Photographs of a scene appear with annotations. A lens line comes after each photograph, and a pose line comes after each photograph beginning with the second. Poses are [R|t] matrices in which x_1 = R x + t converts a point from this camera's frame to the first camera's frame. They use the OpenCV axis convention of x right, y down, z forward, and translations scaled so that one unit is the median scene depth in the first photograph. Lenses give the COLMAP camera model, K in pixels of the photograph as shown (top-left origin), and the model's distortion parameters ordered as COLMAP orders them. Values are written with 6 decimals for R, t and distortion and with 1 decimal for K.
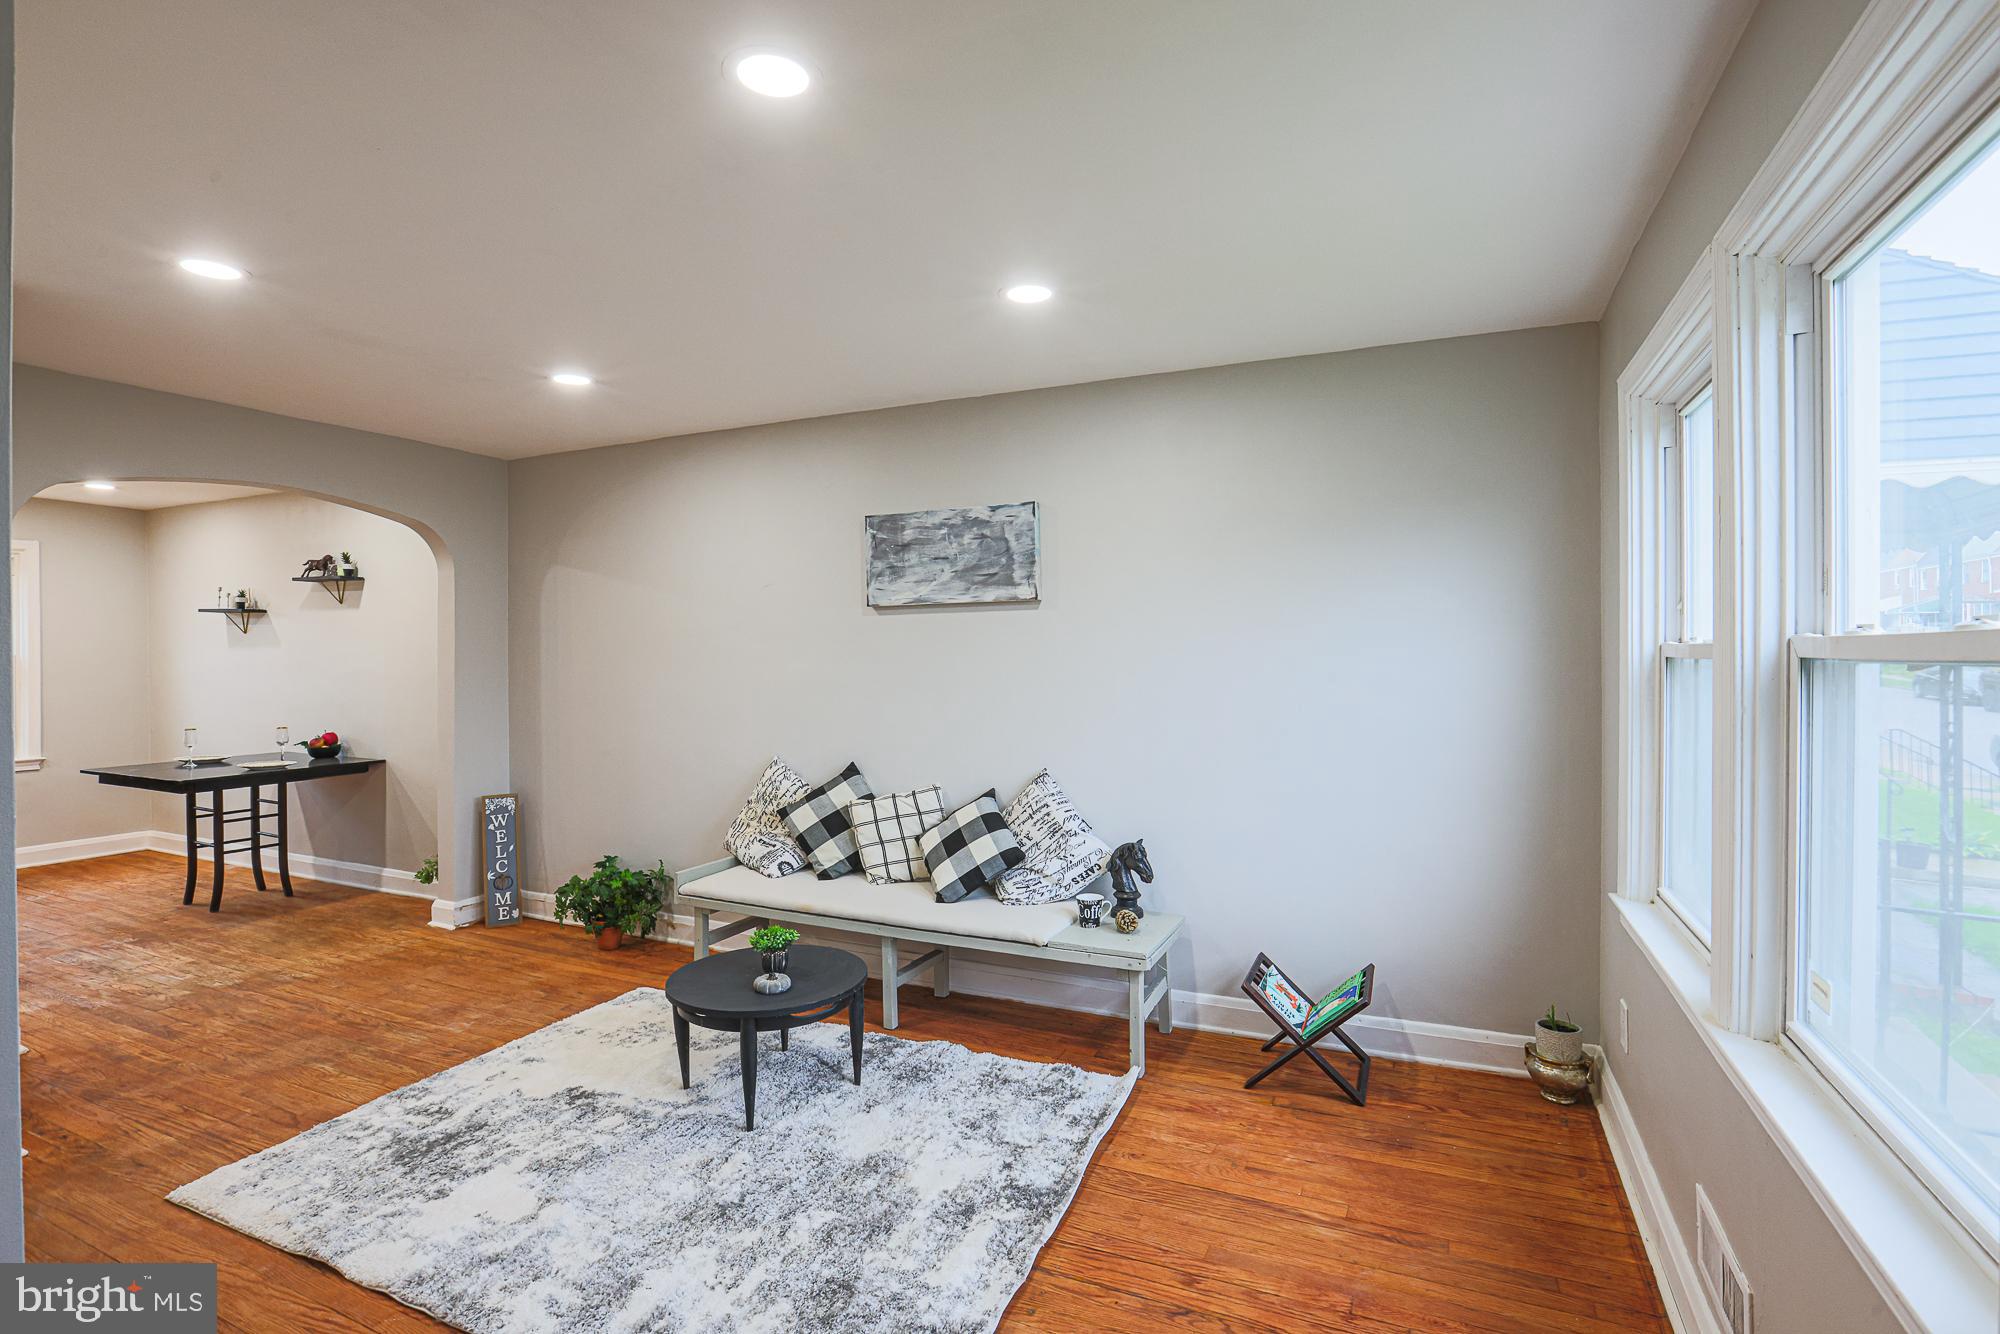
lens RADIAL K [[948.0, 0, 1021.5], [0, 948.0, 650.4], [0, 0, 1]] dist [-0.055605, 0.022935]
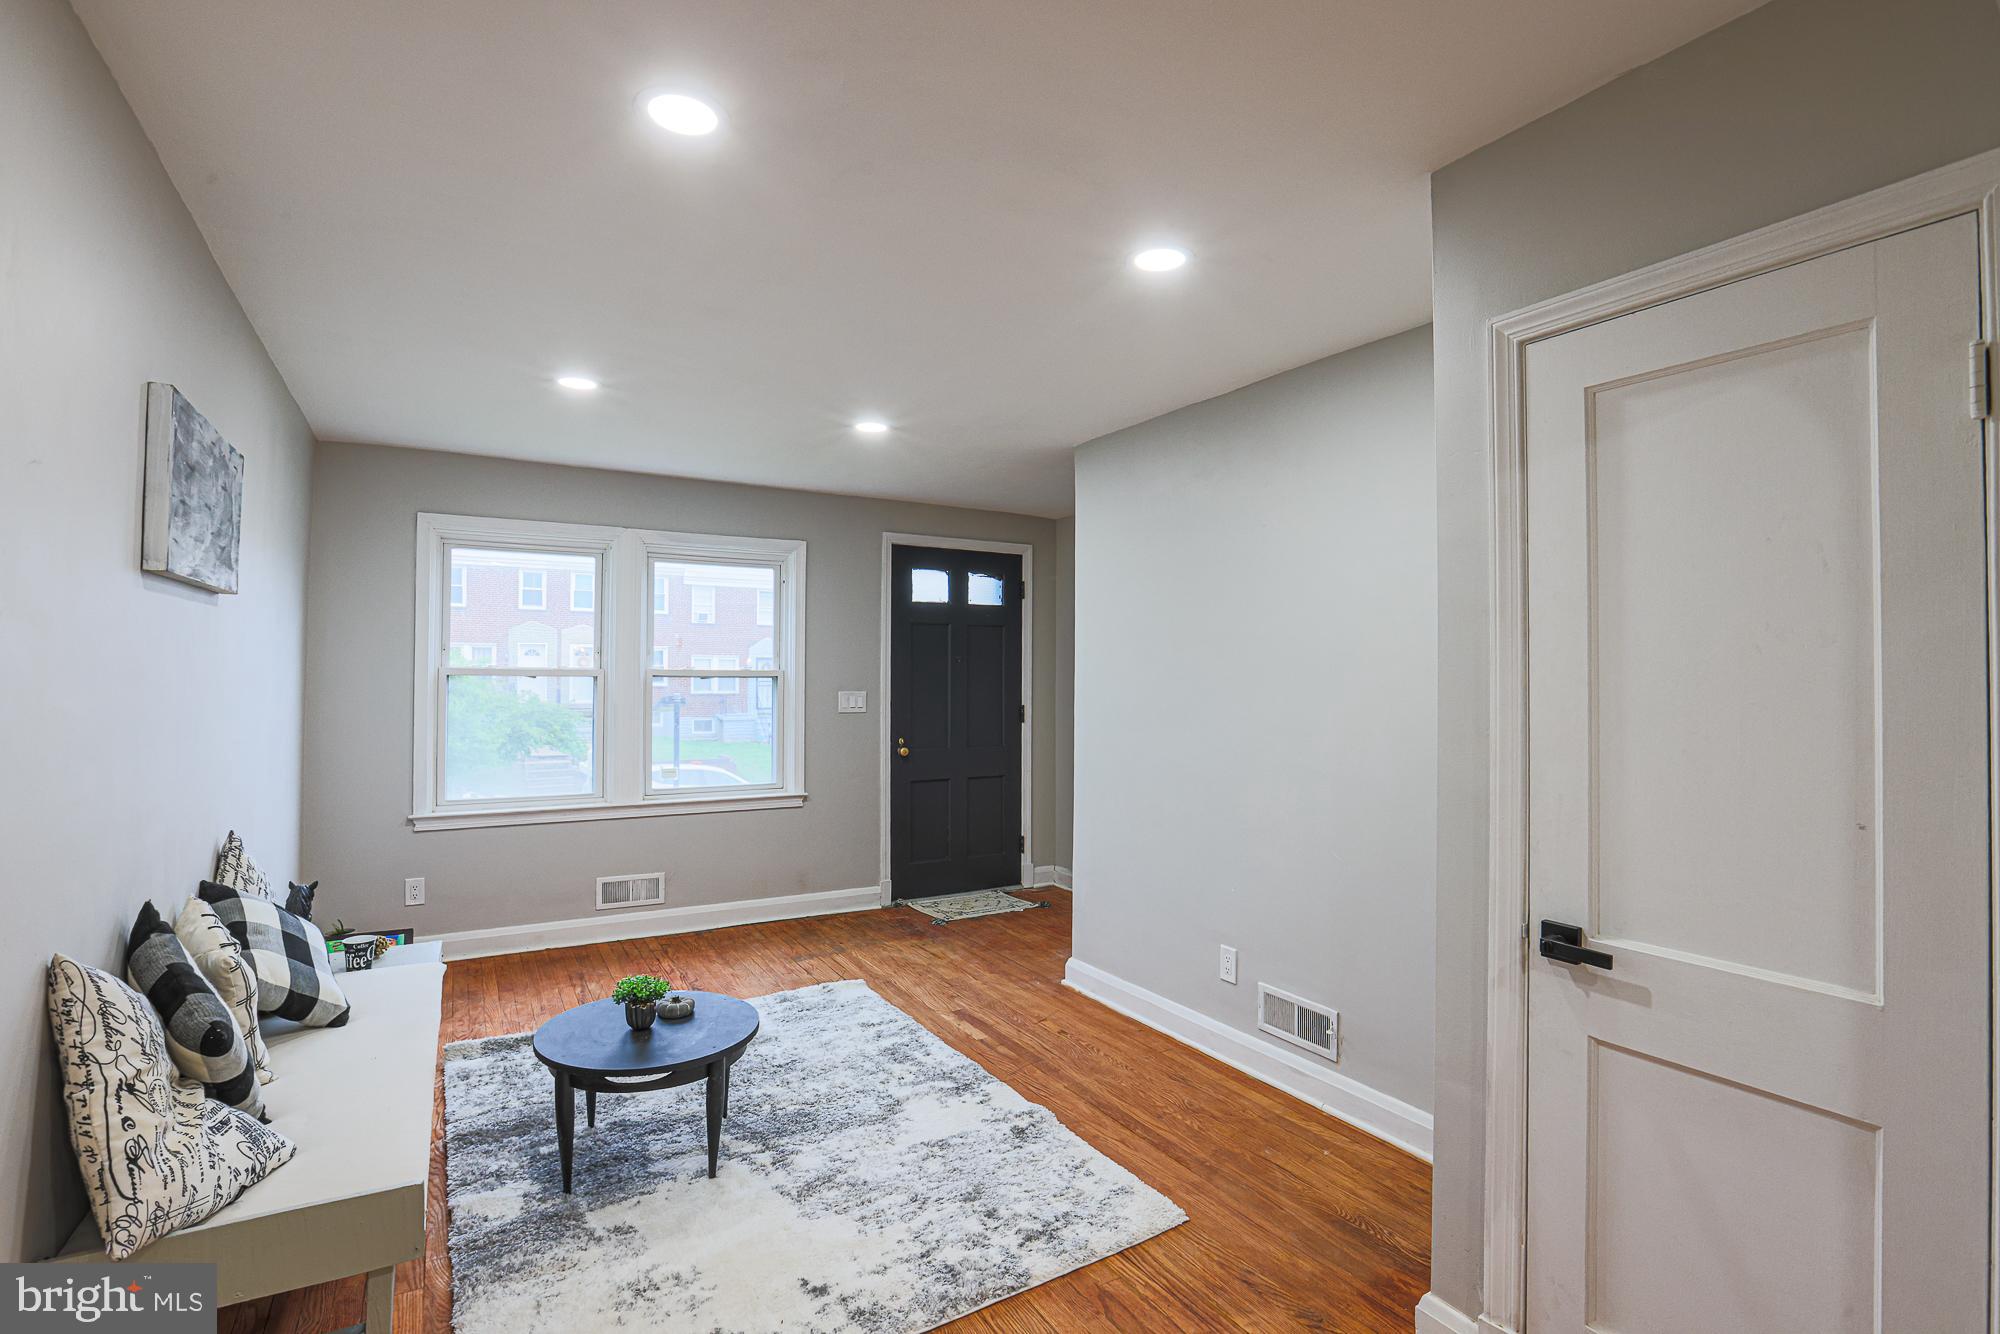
lens RADIAL K [[943.9, 0, 1003.8], [0, 943.9, 669.4], [0, 0, 1]] dist [-0.051059, 0.020790]
pose [[-0.817091, 0.002932, 0.576502, -0.821427], [-0.006113, 0.999887, -0.013749, 0.008626], [-0.576477, -0.014758, -0.816980, 1.186213]]
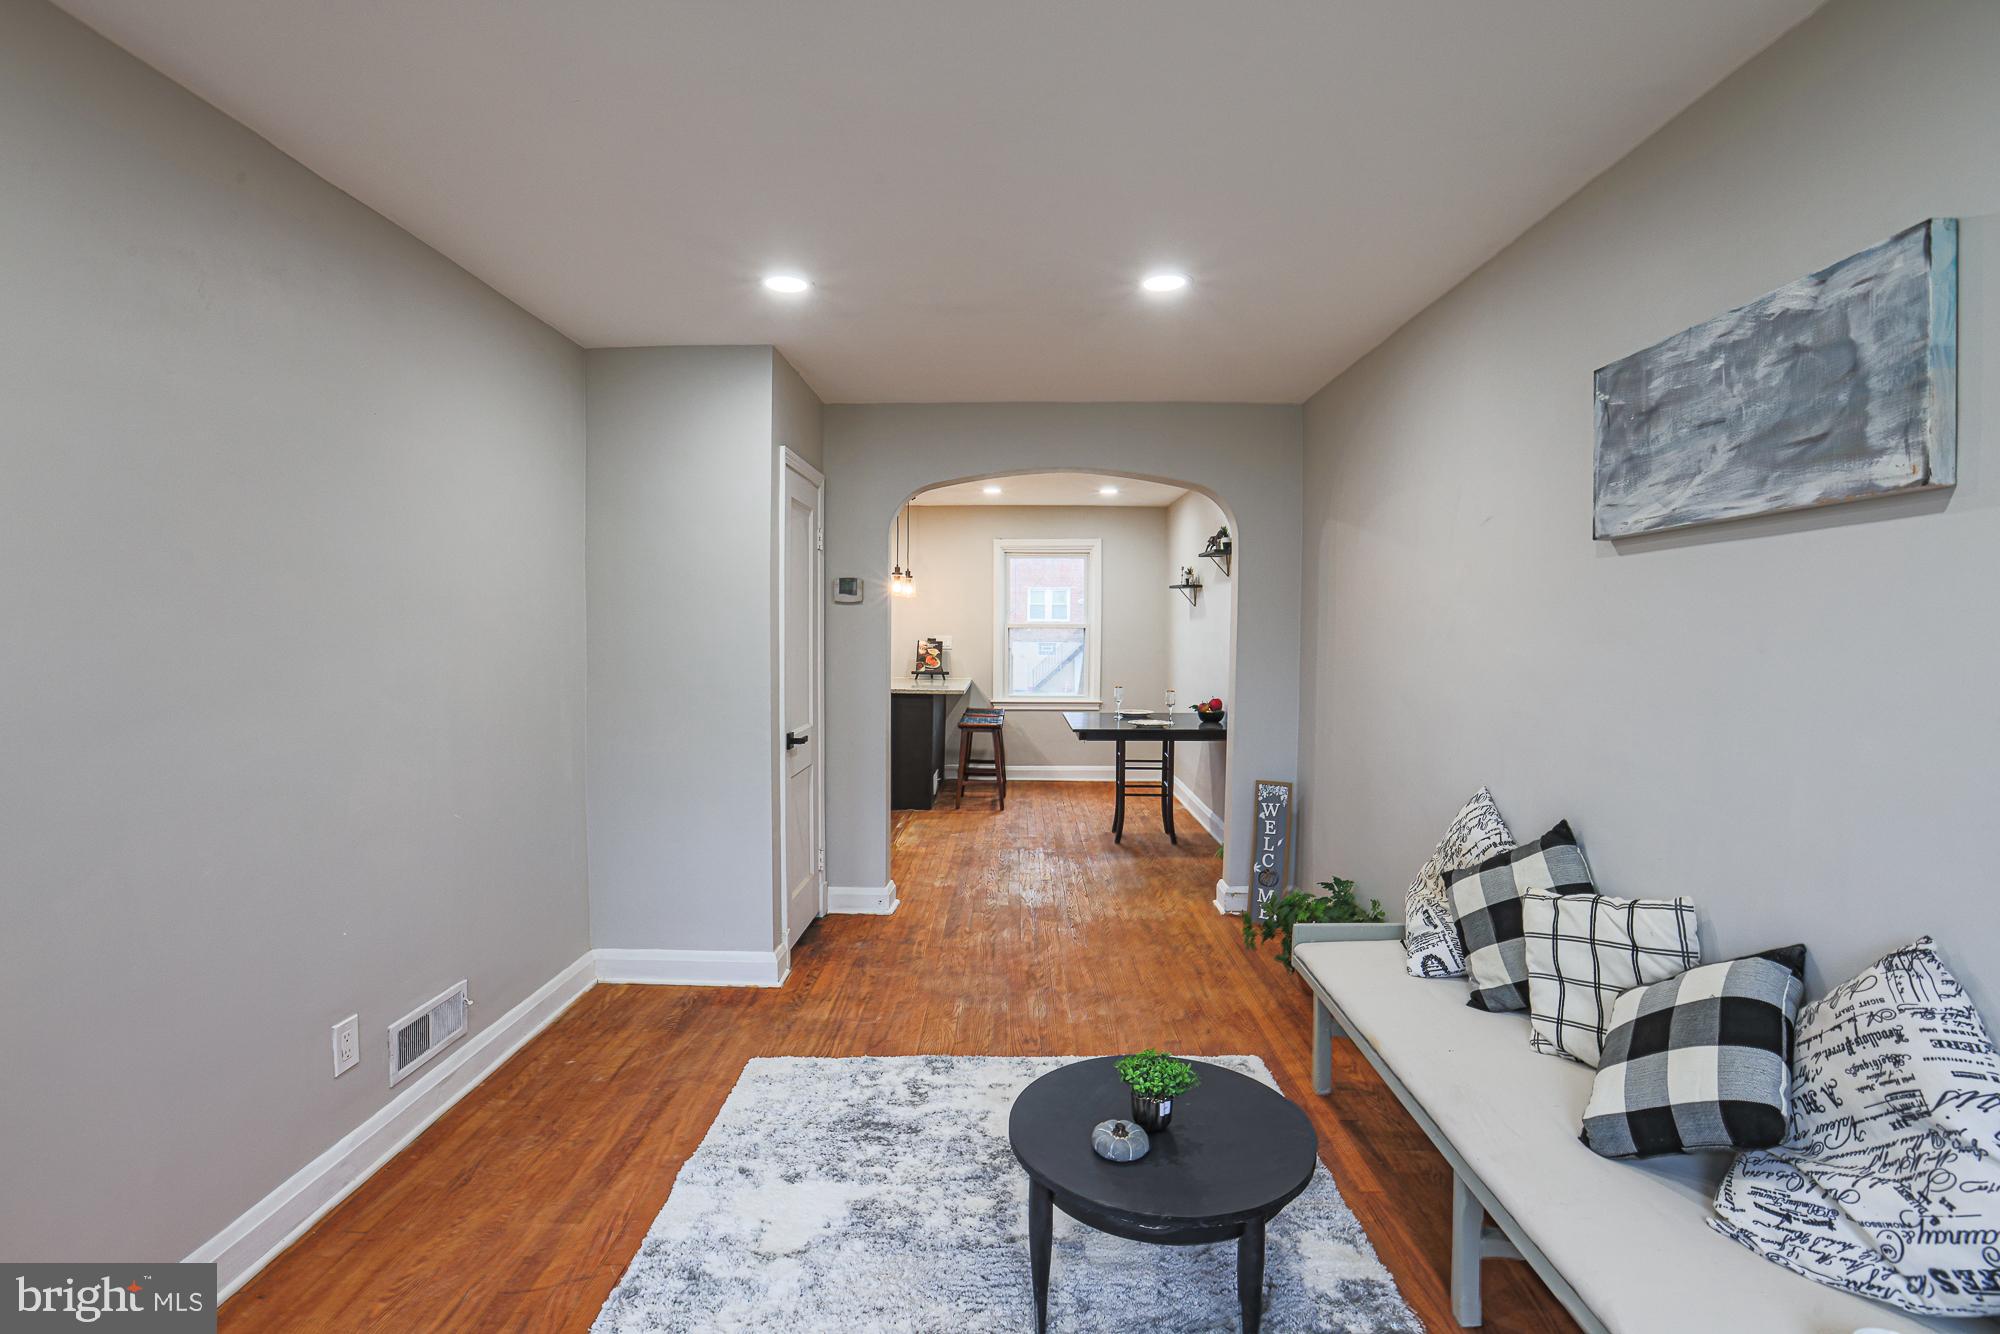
lens RADIAL K [[941.2, 0, 1001.1], [0, 941.2, 671.0], [0, 0, 1]] dist [-0.026918, 0.012434]
pose [[0.395055, 0.049819, -0.917305, 0.203248], [-0.003439, 0.998602, 0.052754, 0.001495], [0.918651, -0.017686, 0.394674, 0.500106]]
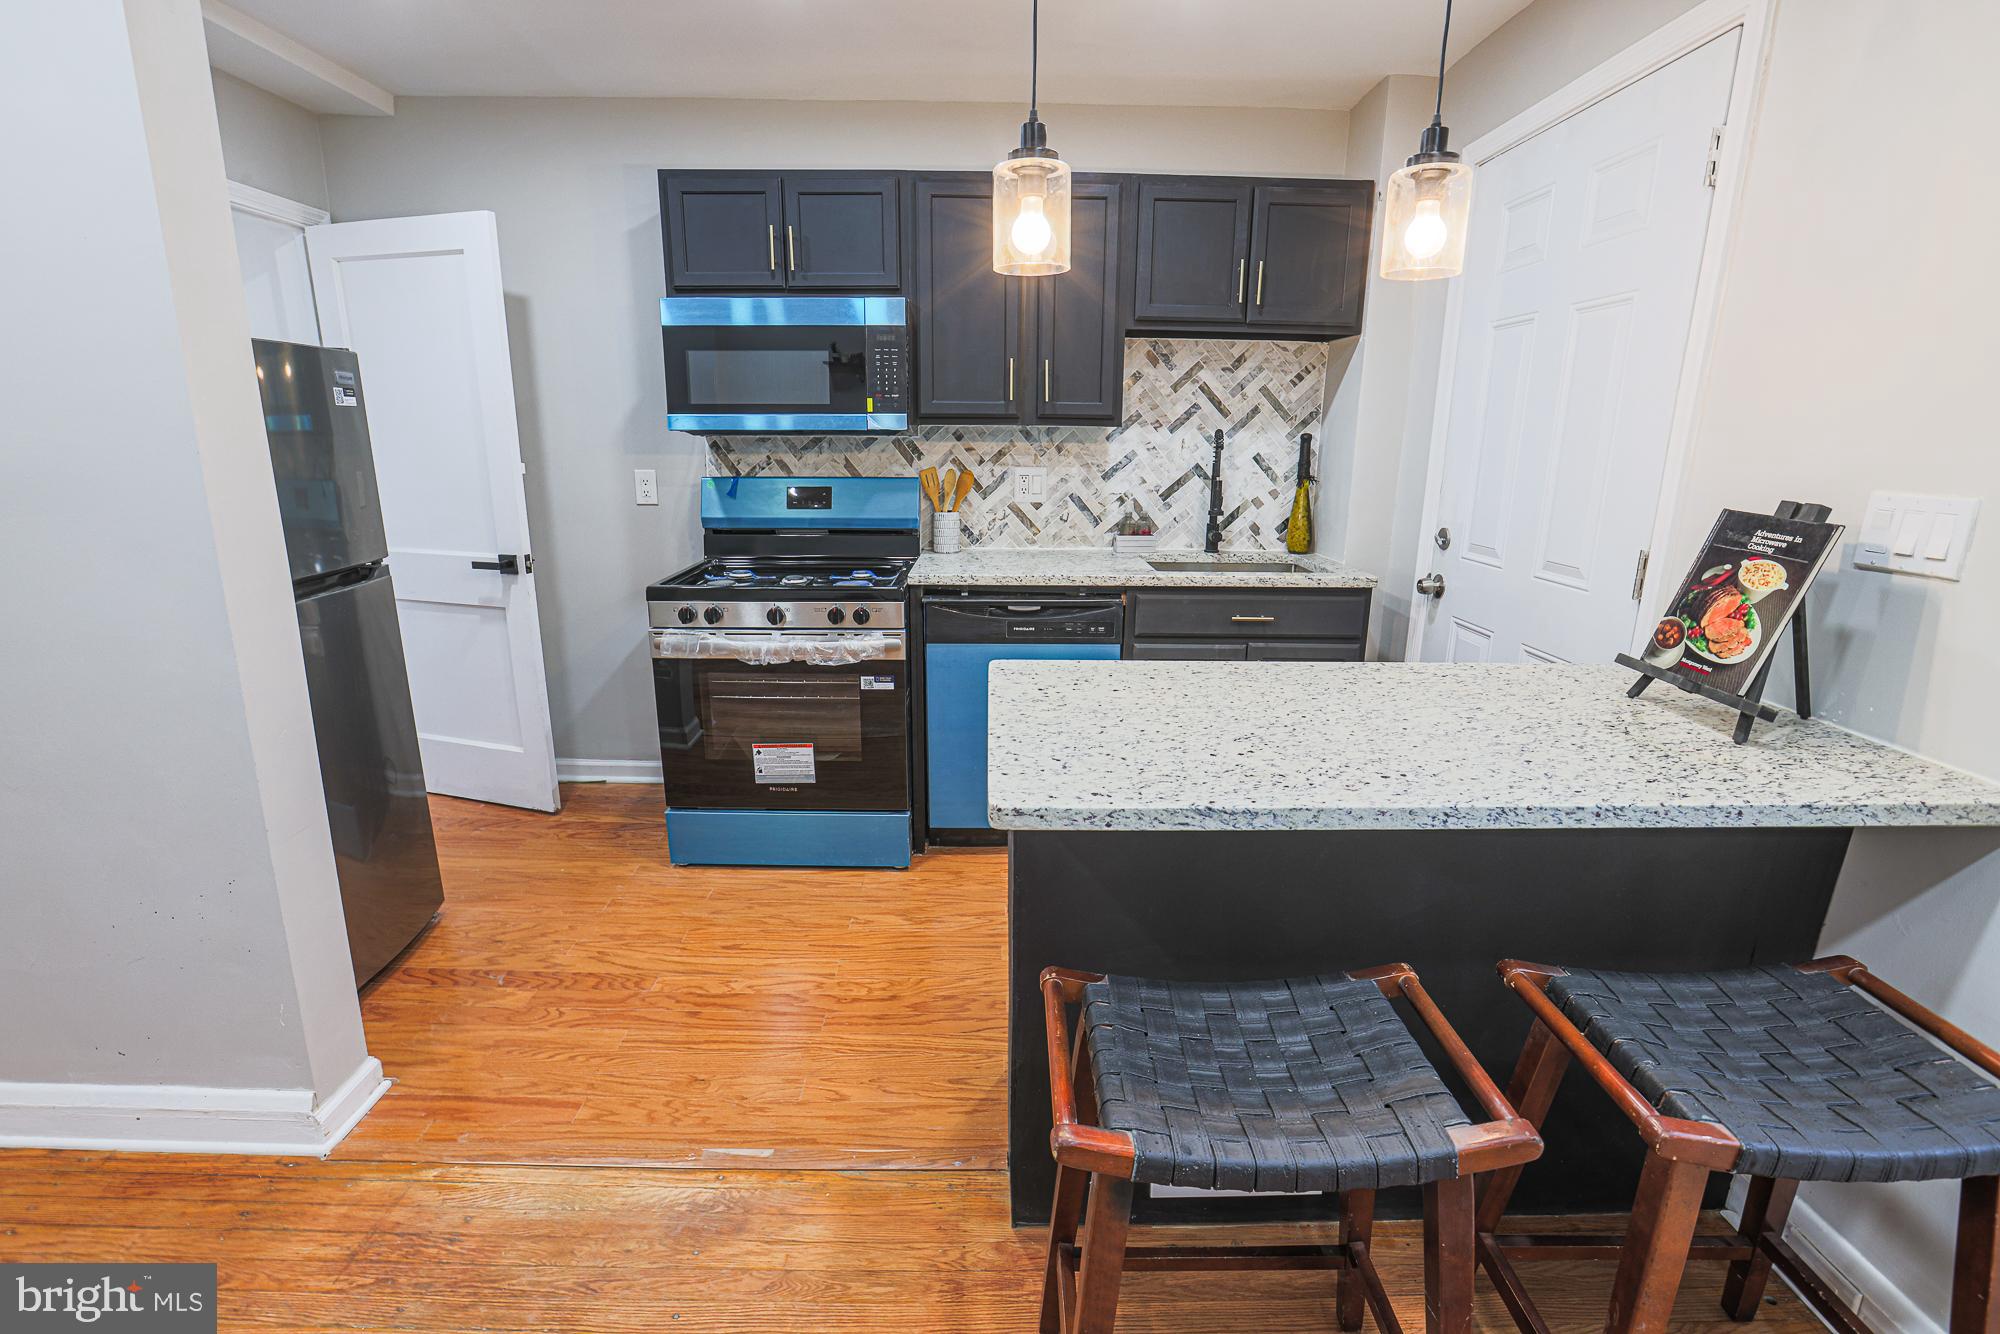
lens RADIAL K [[922.1, 0, 1002.8], [0, 922.1, 668.0], [0, 0, 1]] dist [-0.058515, 0.025428]
pose [[-0.911461, 0.091396, -0.401105, -1.365214], [-0.008867, 0.970418, 0.241268, 0.021603], [0.411291, 0.223463, -0.883688, 1.392826]]
